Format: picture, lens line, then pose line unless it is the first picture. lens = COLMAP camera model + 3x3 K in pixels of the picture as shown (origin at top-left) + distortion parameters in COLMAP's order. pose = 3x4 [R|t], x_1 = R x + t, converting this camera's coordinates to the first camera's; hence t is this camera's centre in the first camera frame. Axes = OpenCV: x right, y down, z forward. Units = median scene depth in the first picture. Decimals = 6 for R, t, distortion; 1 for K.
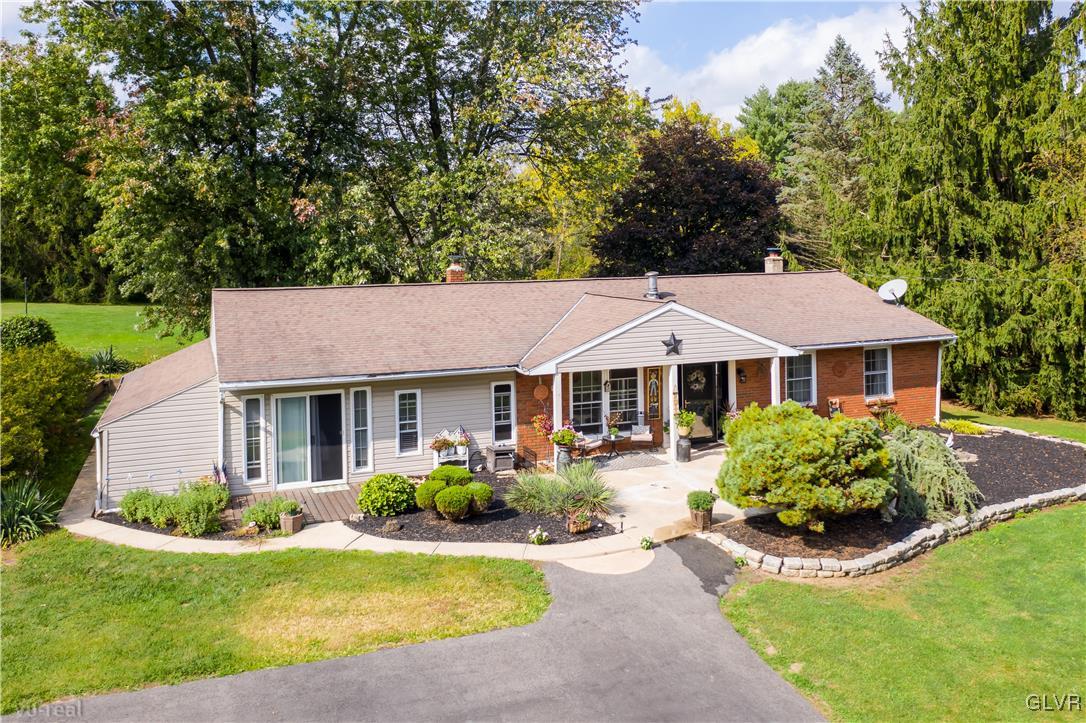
lens RADIAL K [[903.5, 0, 542.9], [0, 903.5, 258.4], [0, 0, 1]] dist [-0.011392, -0.002194]
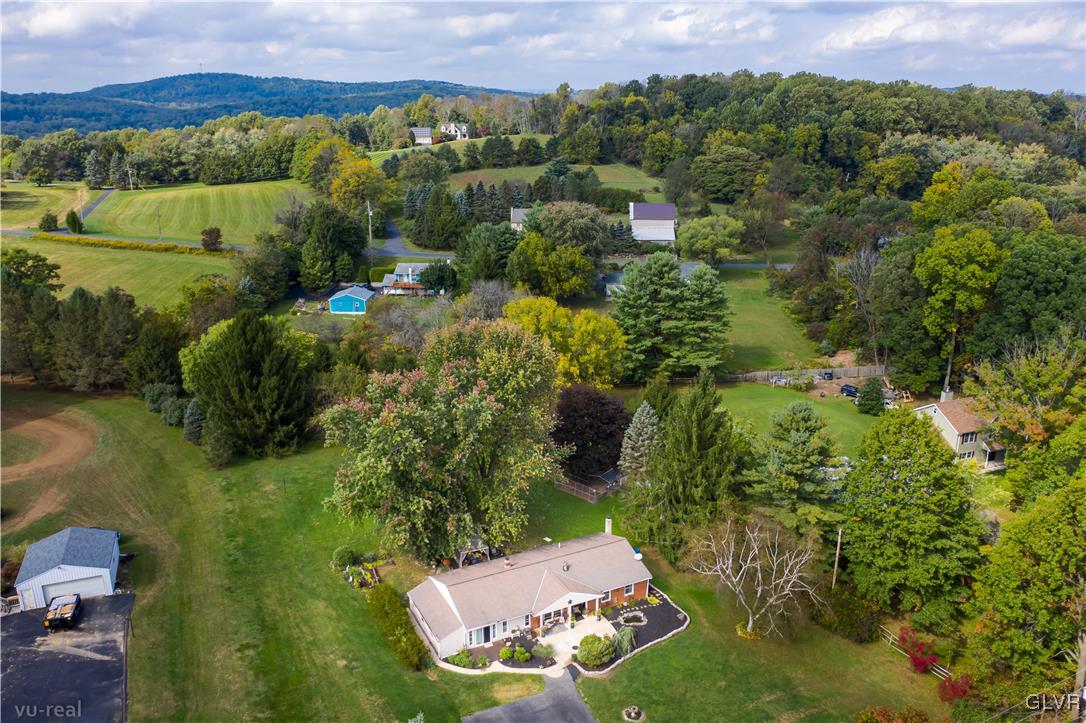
lens RADIAL K [[859.4, 0, 543.0], [0, 859.4, 361.5], [0, 0, 1]] dist [-0.013594, -0.001354]
pose [[0.995971, -0.014950, 0.088426, -0.318775], [-0.010599, 0.959475, 0.281594, -2.168637], [-0.089052, -0.281397, 0.955450, -2.504665]]
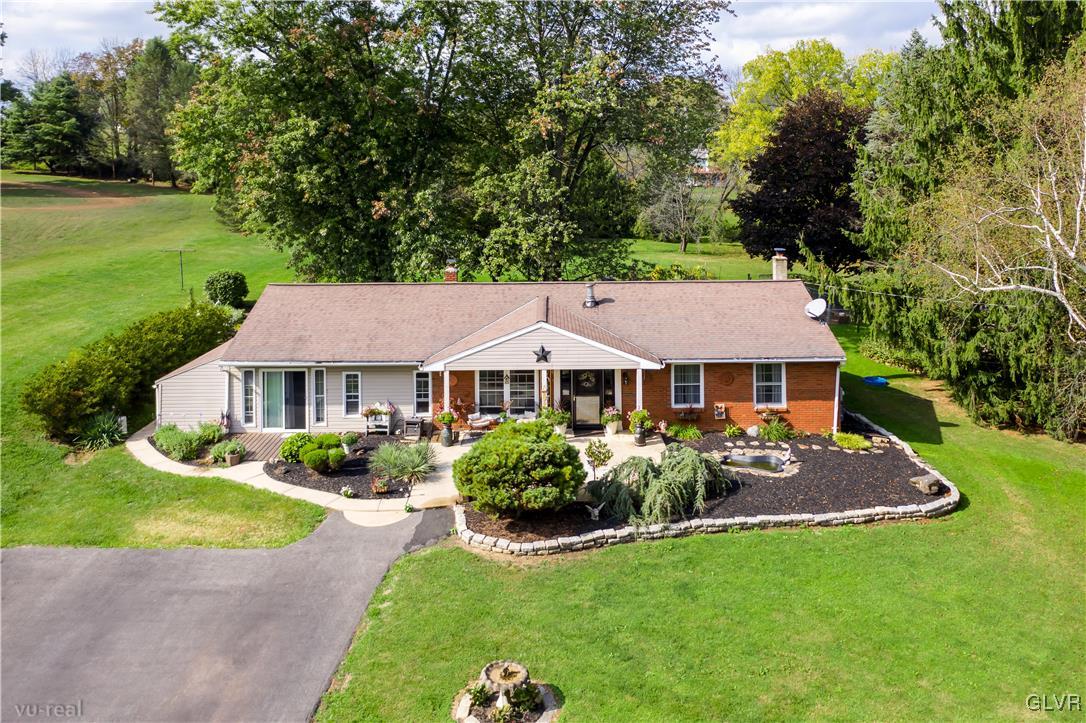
lens RADIAL K [[901.1, 0, 542.7], [0, 901.1, 194.2], [0, 0, 1]] dist [-0.005056, 0.004378]
pose [[0.930376, 0.027223, -0.365593, 0.677684], [-0.013372, 0.999095, 0.040366, -0.206481], [0.366362, -0.032667, 0.929899, -0.213232]]
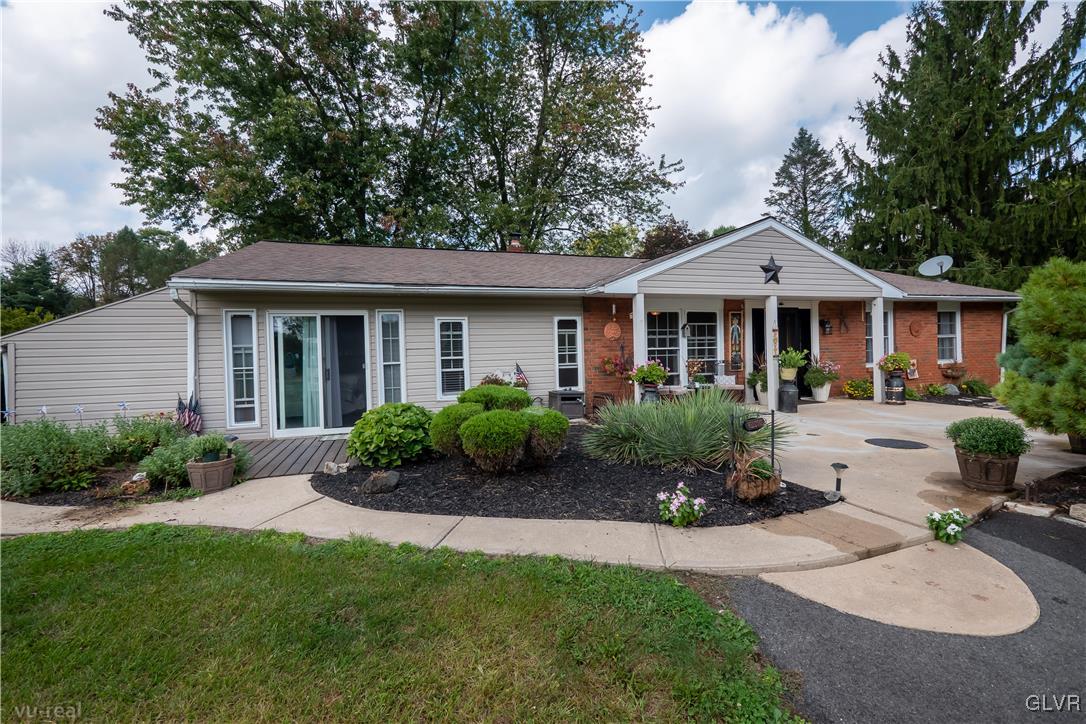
lens RADIAL K [[460.0, 0, 537.3], [0, 460.0, 358.1], [0, 0, 1]] dist [-0.004612, -0.000088]
pose [[0.997637, -0.009021, -0.068105, -0.047856], [0.009367, 0.999945, 0.004772, 0.190048], [0.068058, -0.005399, 0.997667, 0.627794]]
